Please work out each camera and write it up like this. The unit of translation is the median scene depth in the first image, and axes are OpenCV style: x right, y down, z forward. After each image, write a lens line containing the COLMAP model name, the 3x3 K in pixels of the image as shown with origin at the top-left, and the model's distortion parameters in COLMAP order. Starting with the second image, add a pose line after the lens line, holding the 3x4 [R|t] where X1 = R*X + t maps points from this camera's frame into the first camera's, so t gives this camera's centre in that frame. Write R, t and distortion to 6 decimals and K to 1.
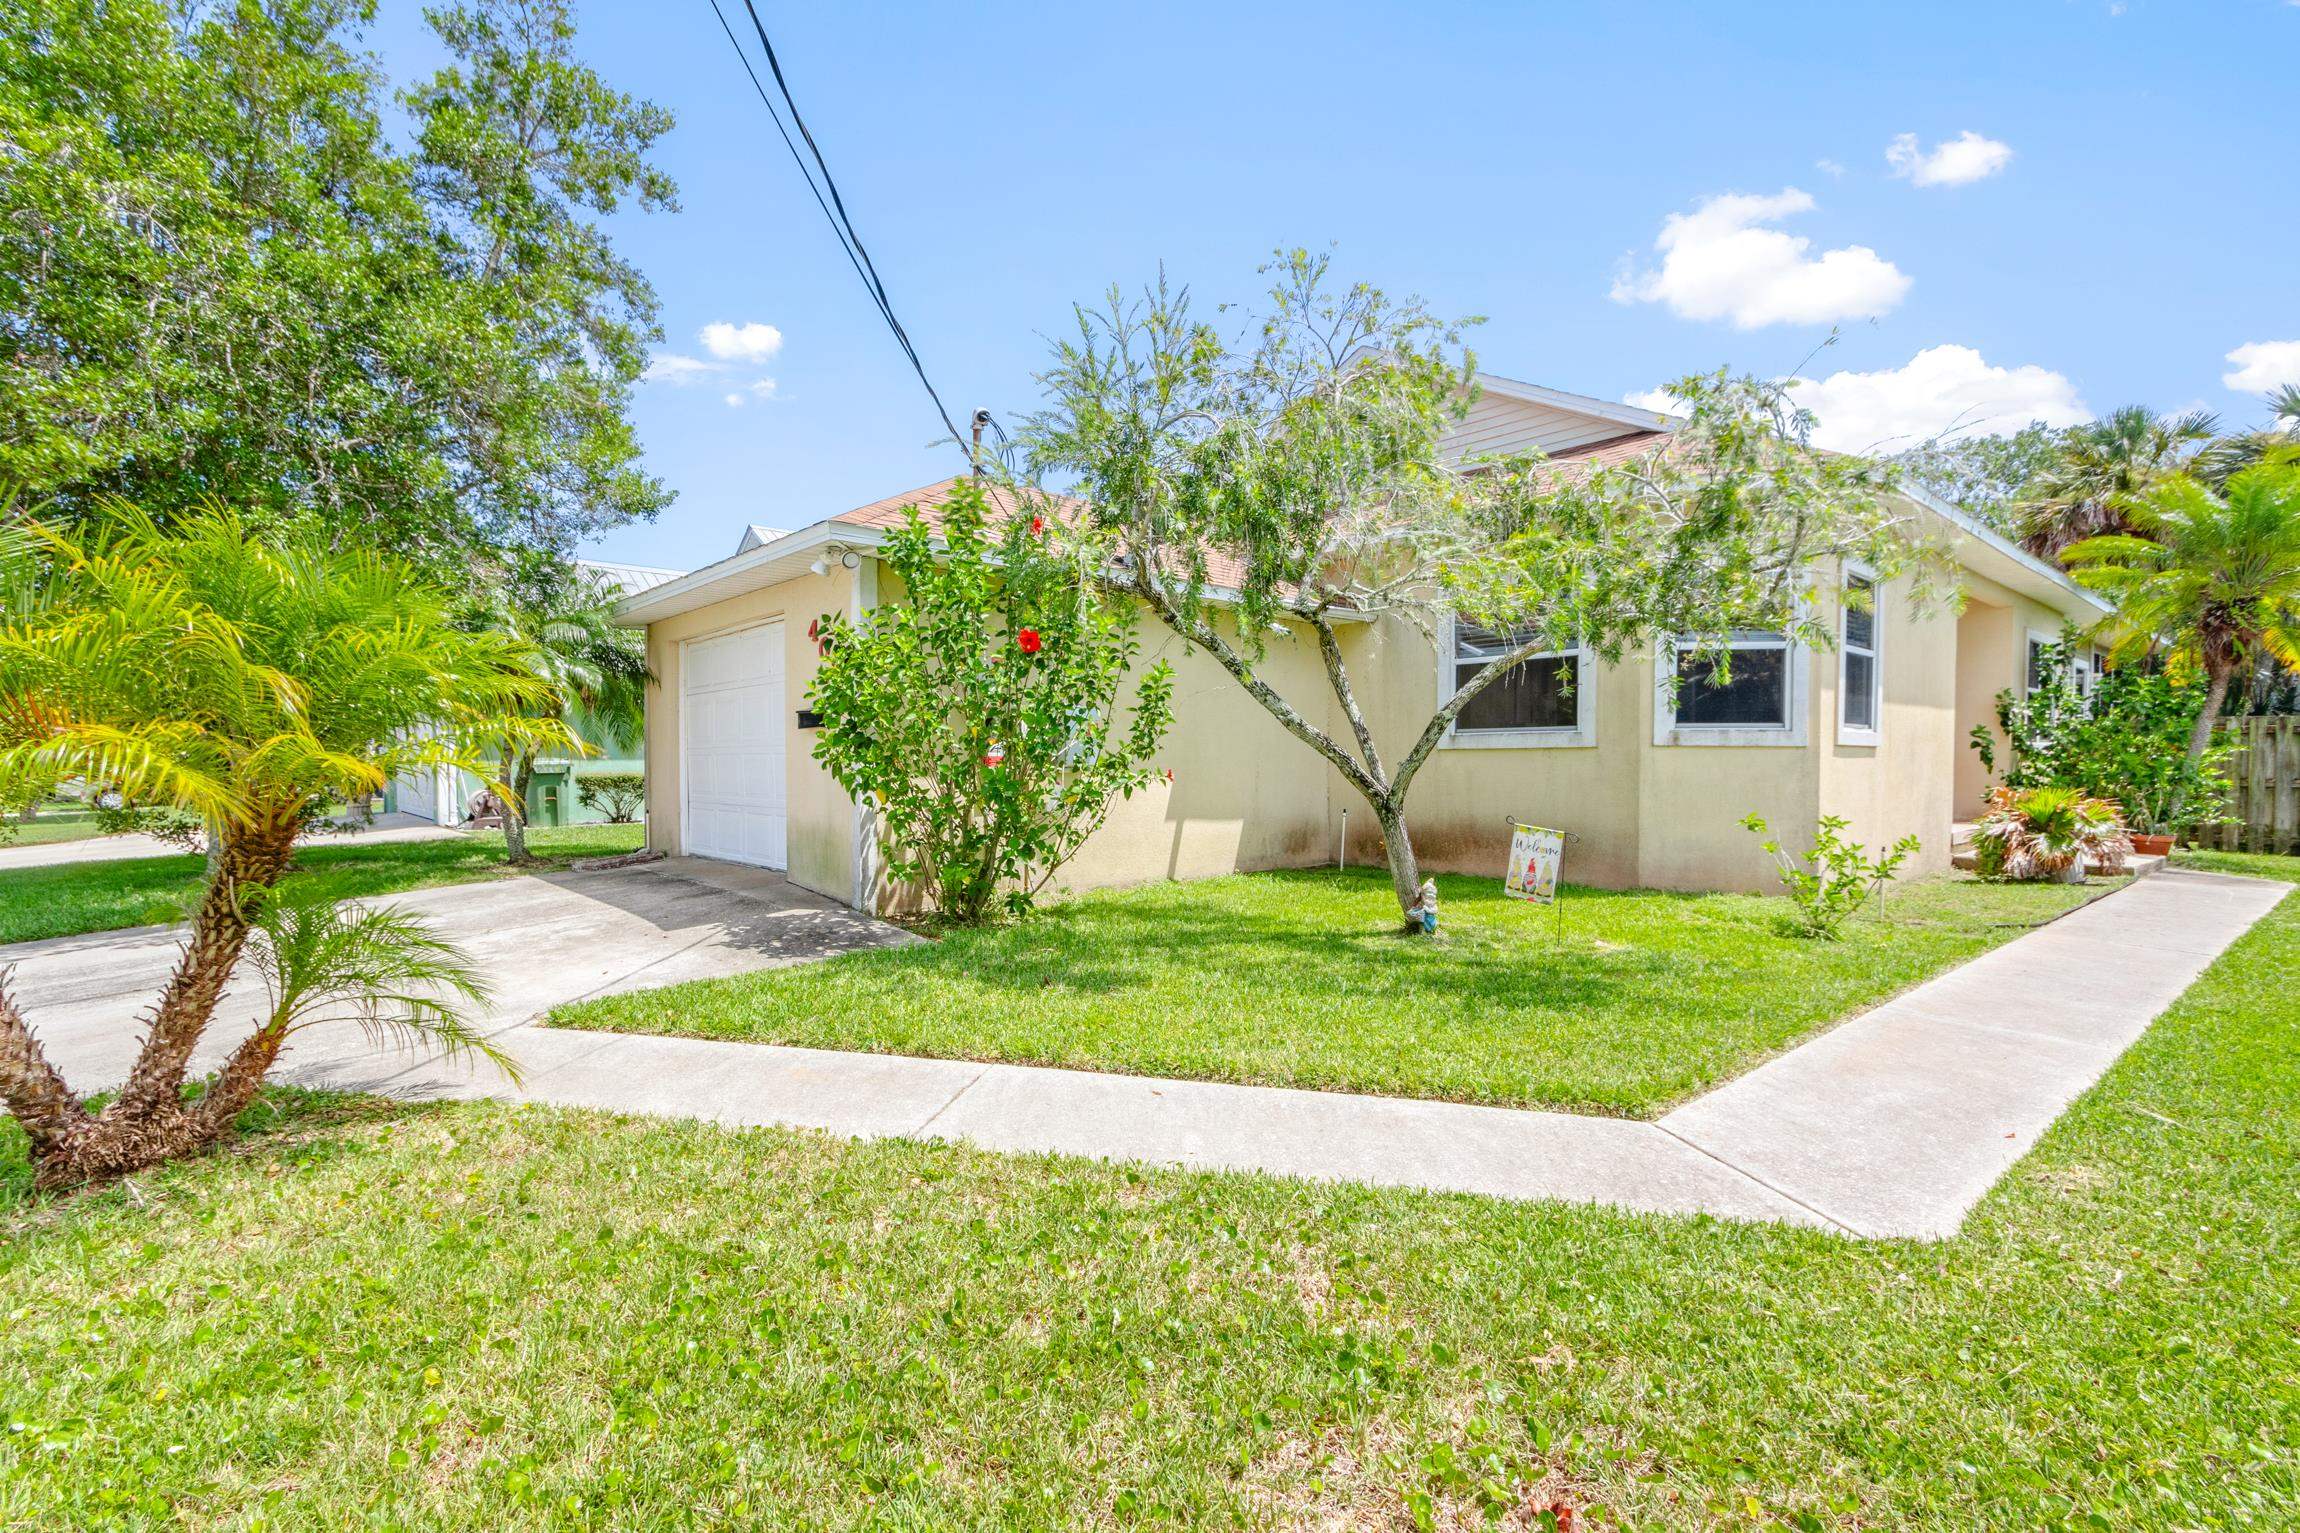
lens RADIAL K [[1072.4, 0, 1128.6], [0, 1072.4, 776.0], [0, 0, 1]] dist [0.002653, 0.000253]
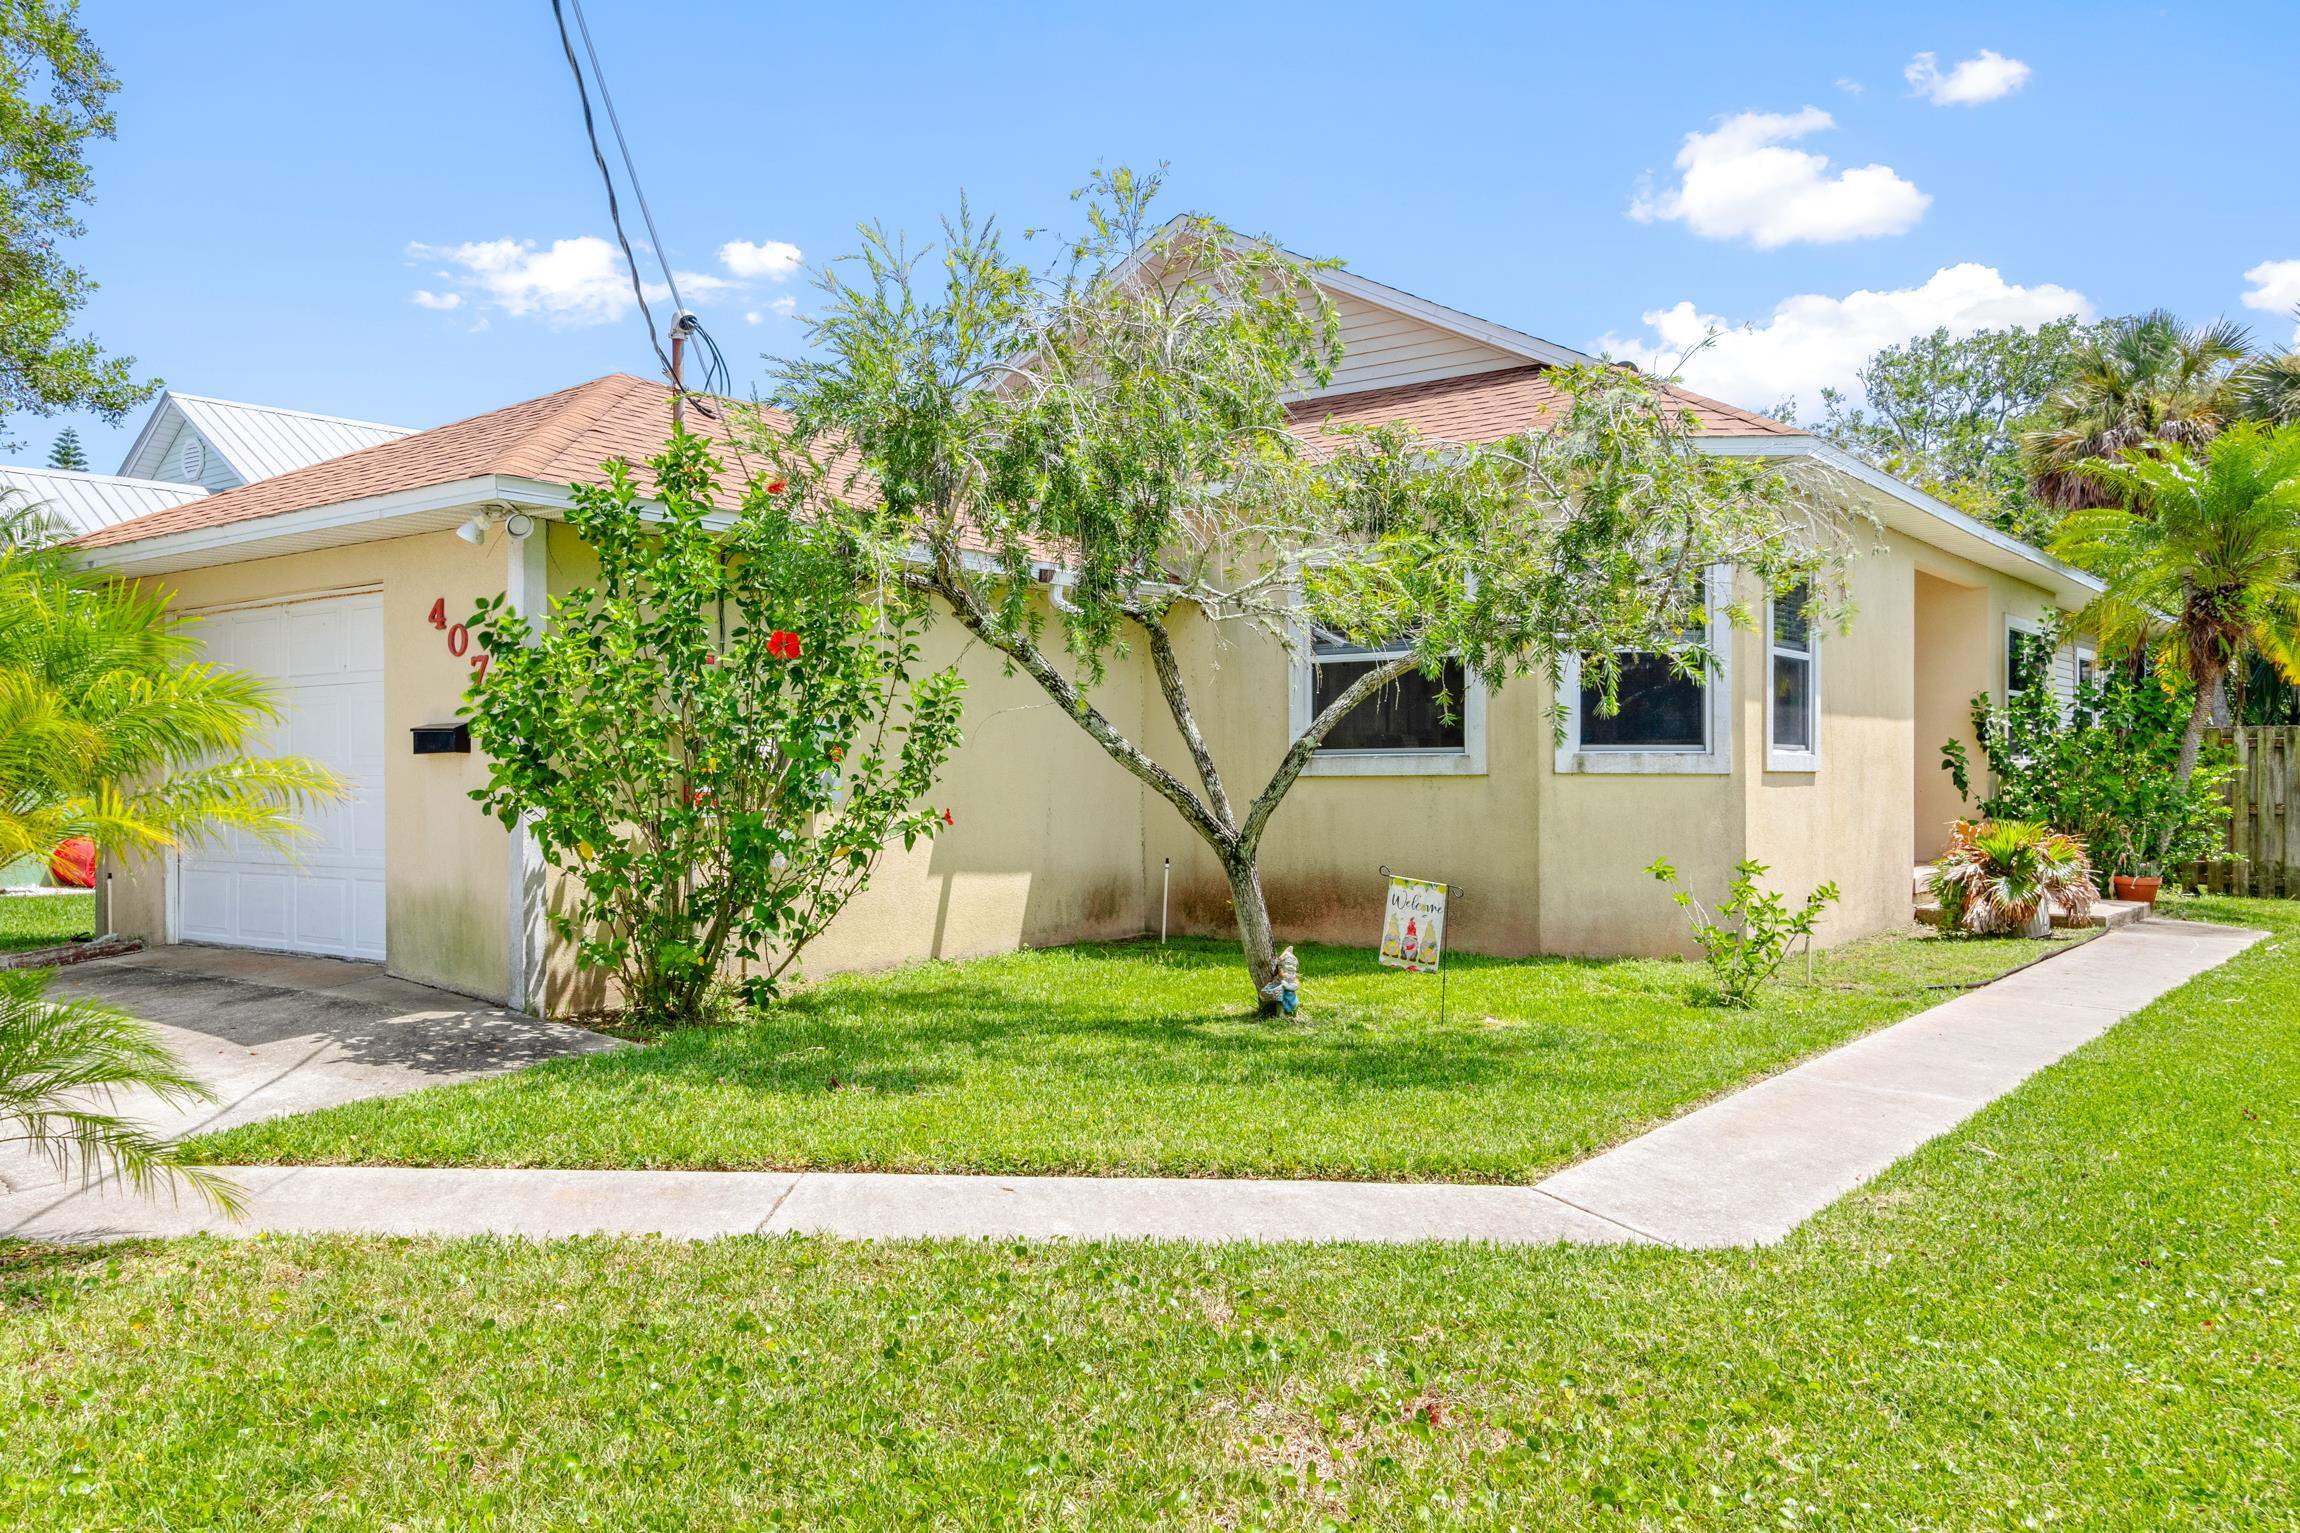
lens RADIAL K [[1771.8, 0, 1147.6], [0, 1771.8, 728.8], [0, 0, 1]] dist [0.002801, -0.001550]
pose [[0.977677, 0.002460, 0.210098, -0.100353], [0.006117, 0.999174, -0.040163, -0.013462], [-0.210024, 0.040552, 0.976855, -0.273794]]
